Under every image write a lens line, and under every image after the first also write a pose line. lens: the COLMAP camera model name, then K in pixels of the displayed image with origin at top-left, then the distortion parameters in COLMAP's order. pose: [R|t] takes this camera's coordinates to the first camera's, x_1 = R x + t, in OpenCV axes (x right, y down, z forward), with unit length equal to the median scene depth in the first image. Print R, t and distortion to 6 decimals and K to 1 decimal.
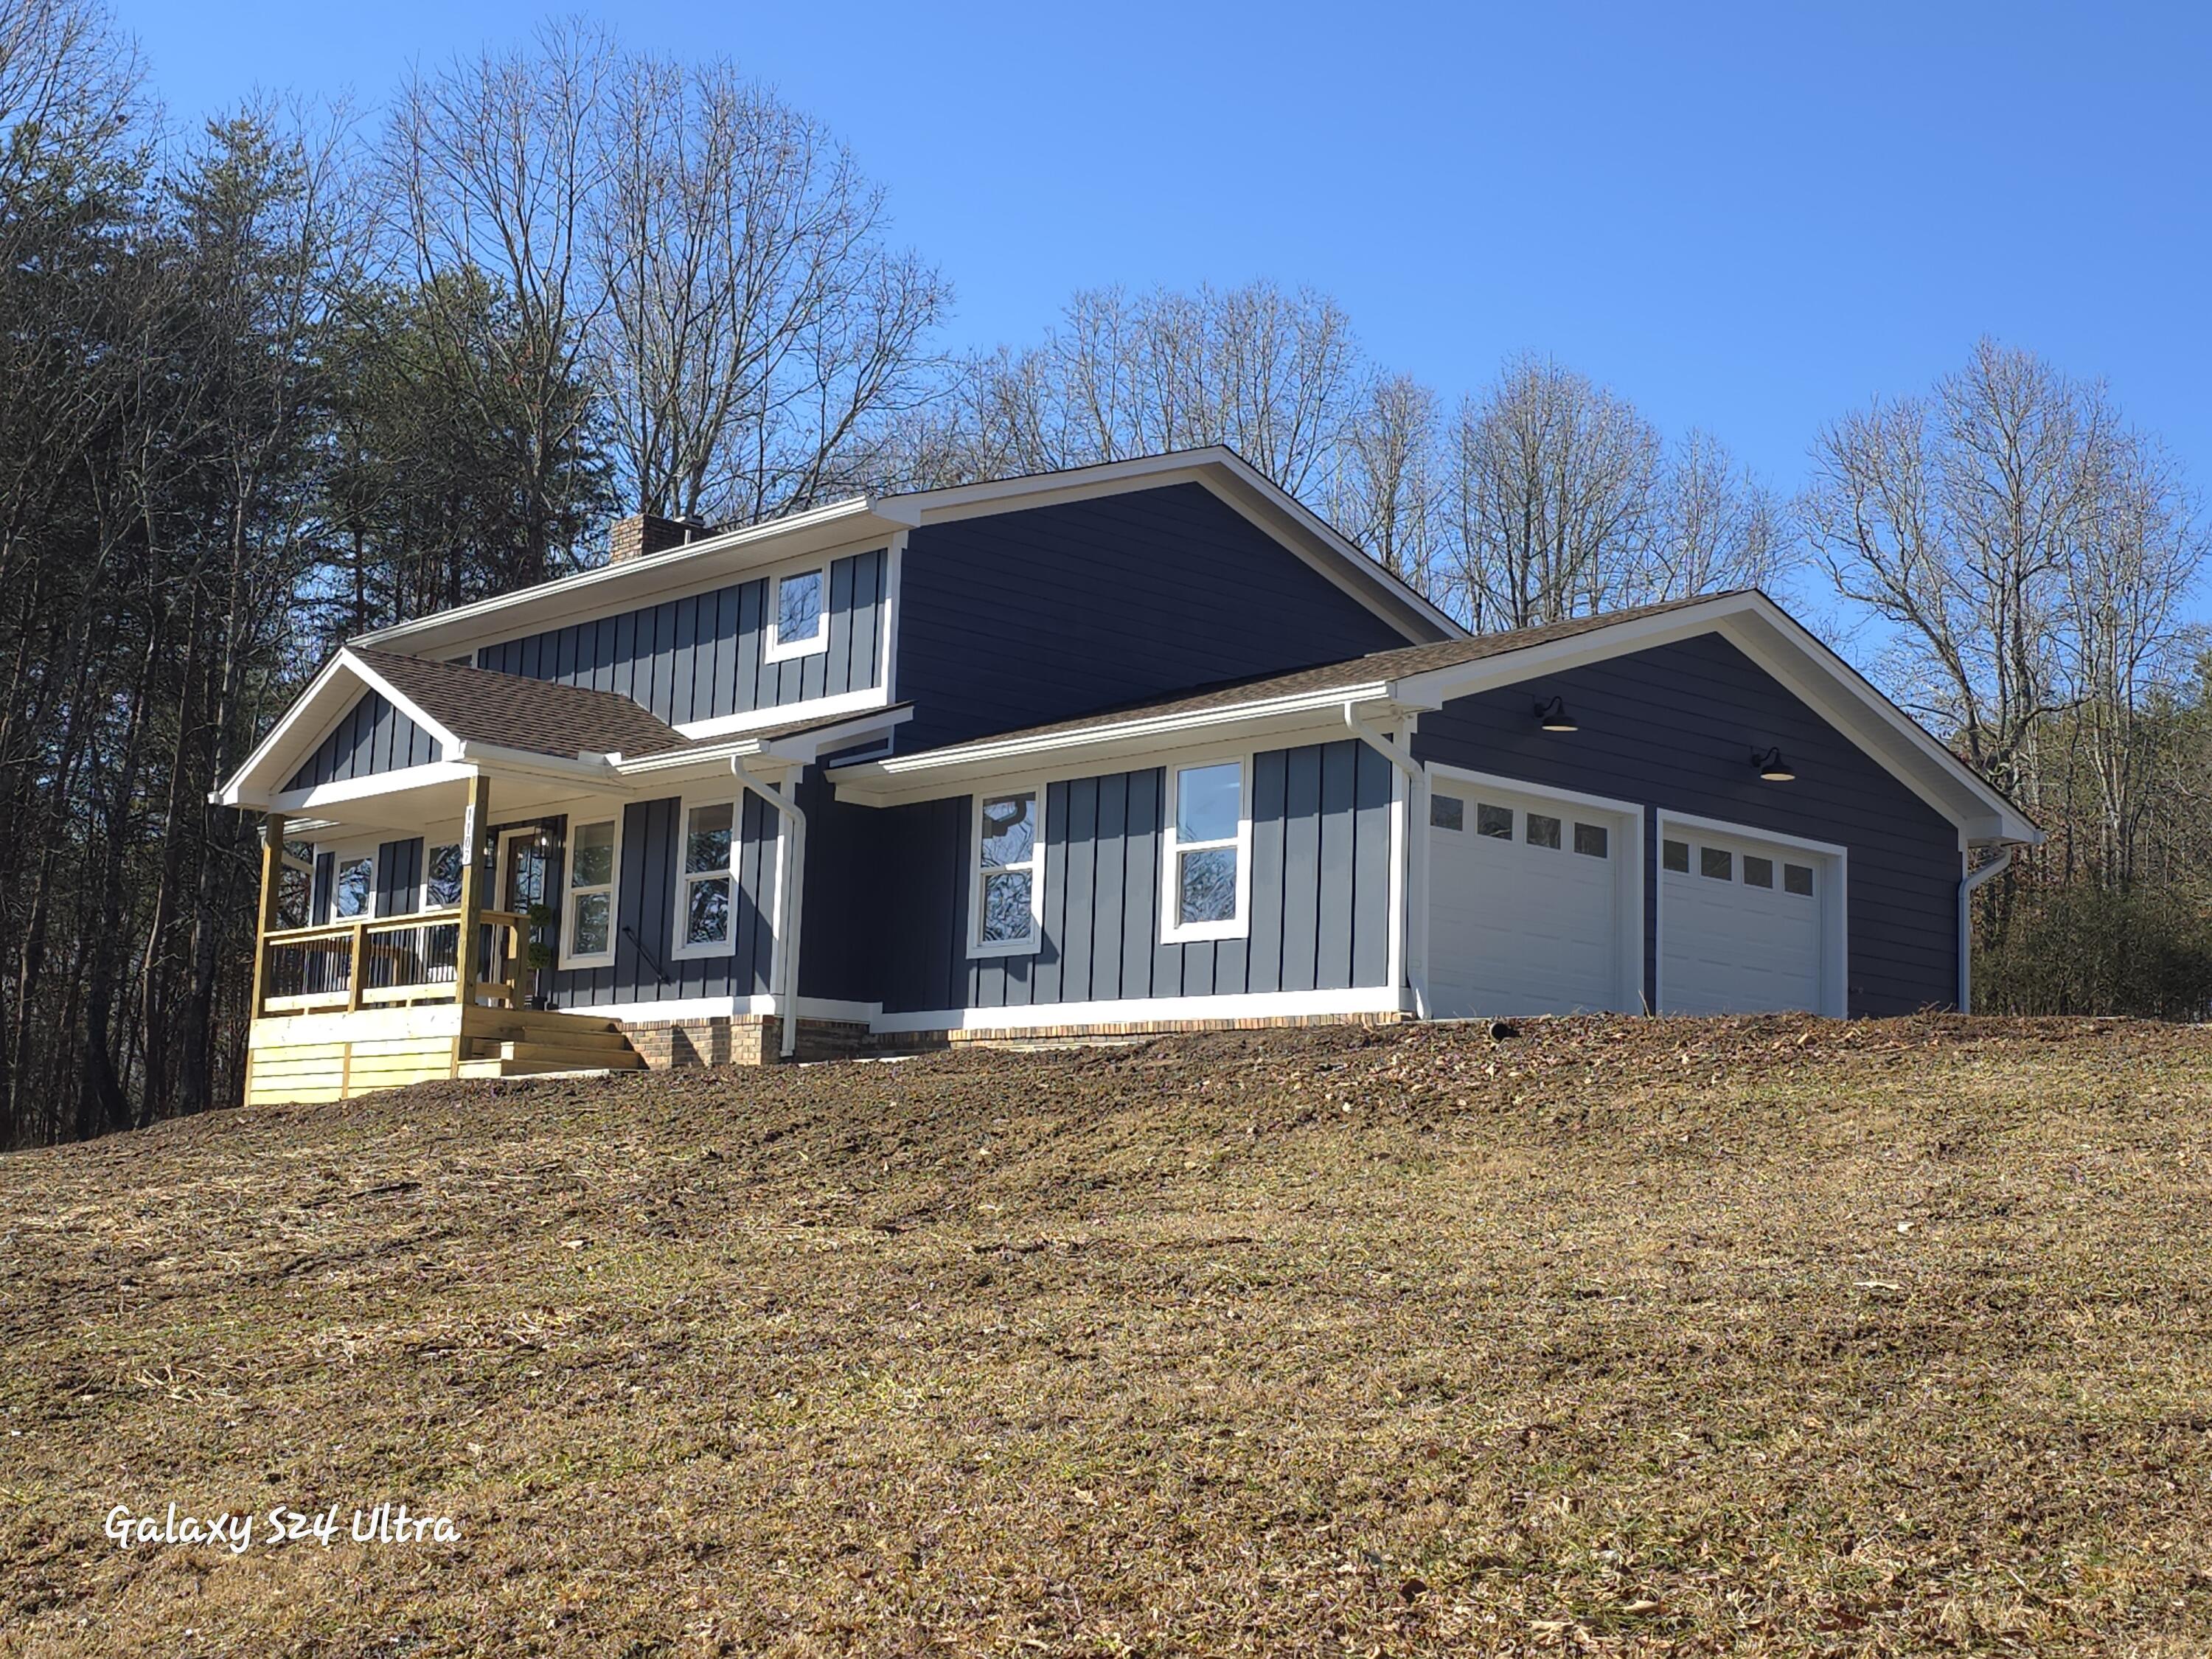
lens RADIAL K [[2854.0, 0, 1106.0], [0, 2854.0, 829.5], [0, 0, 1]] dist [0.108287, -0.029060]
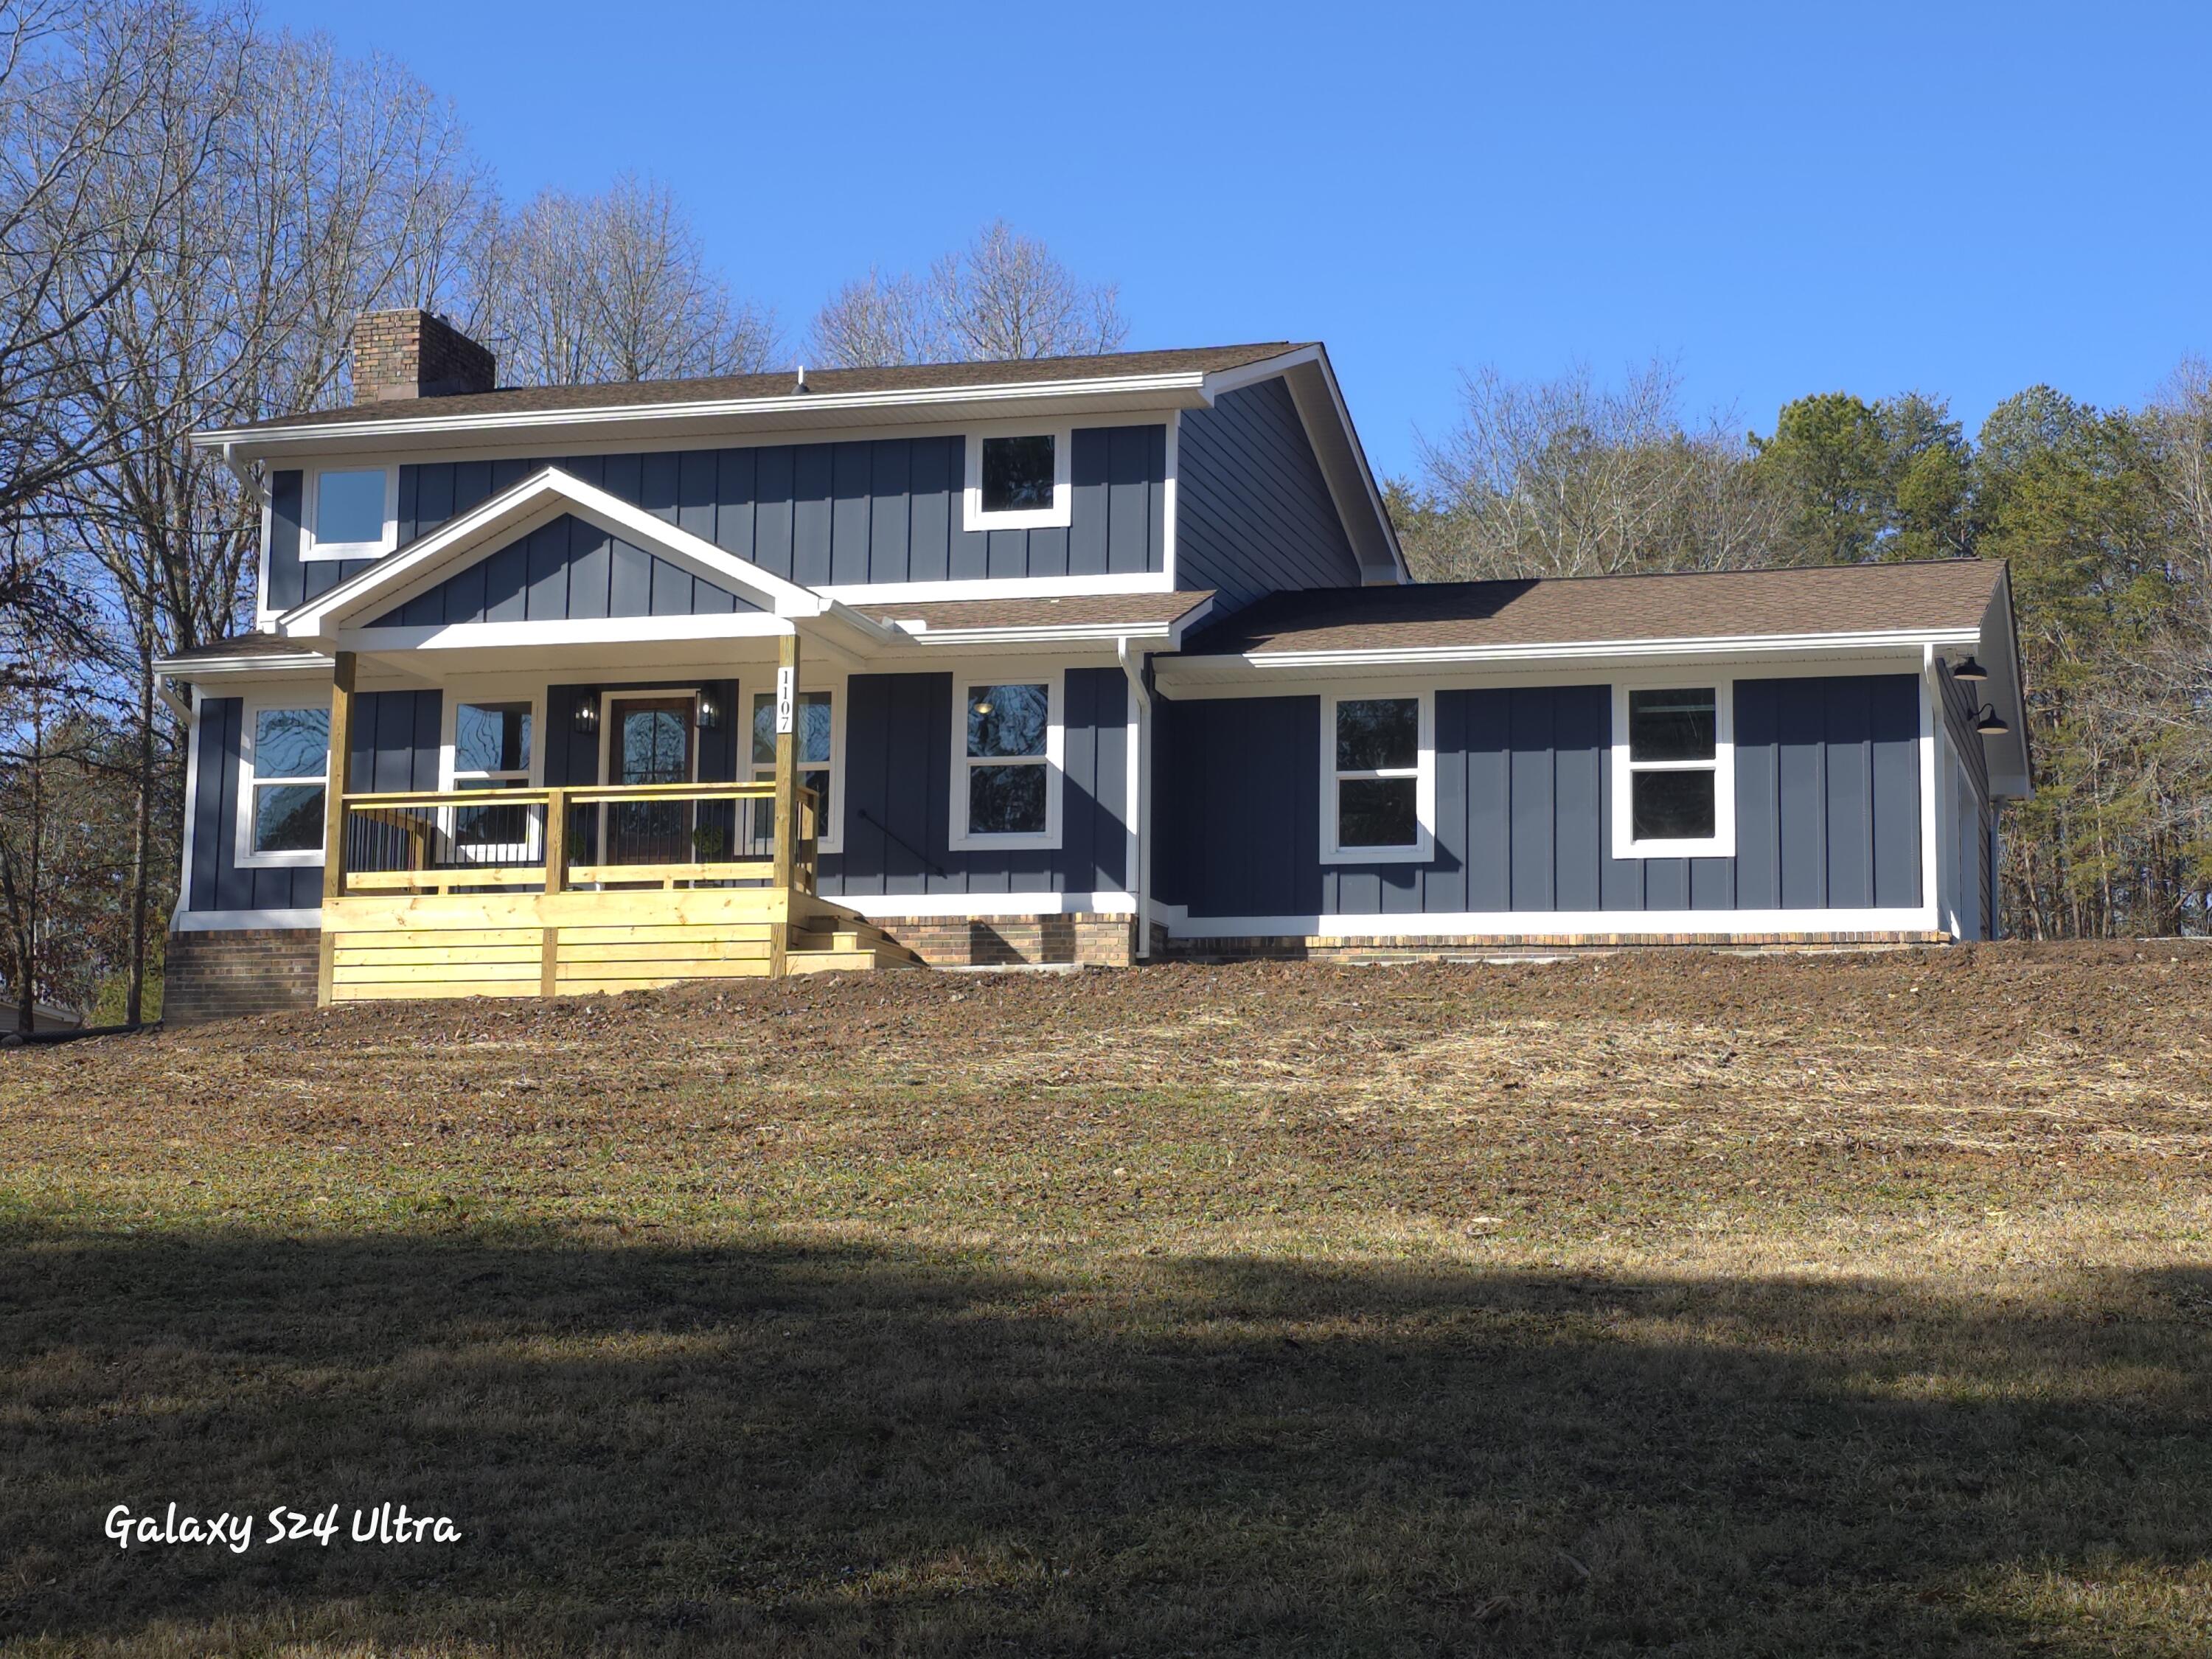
lens RADIAL K [[3675.8, 0, 1106.0], [0, 3675.8, 829.5], [0, 0, 1]] dist [0.149397, -0.024181]
pose [[0.855805, 0.048872, 0.514985, -0.732815], [-0.060849, 0.998127, 0.006397, 0.029034], [-0.513708, -0.036811, 0.857175, -0.035032]]
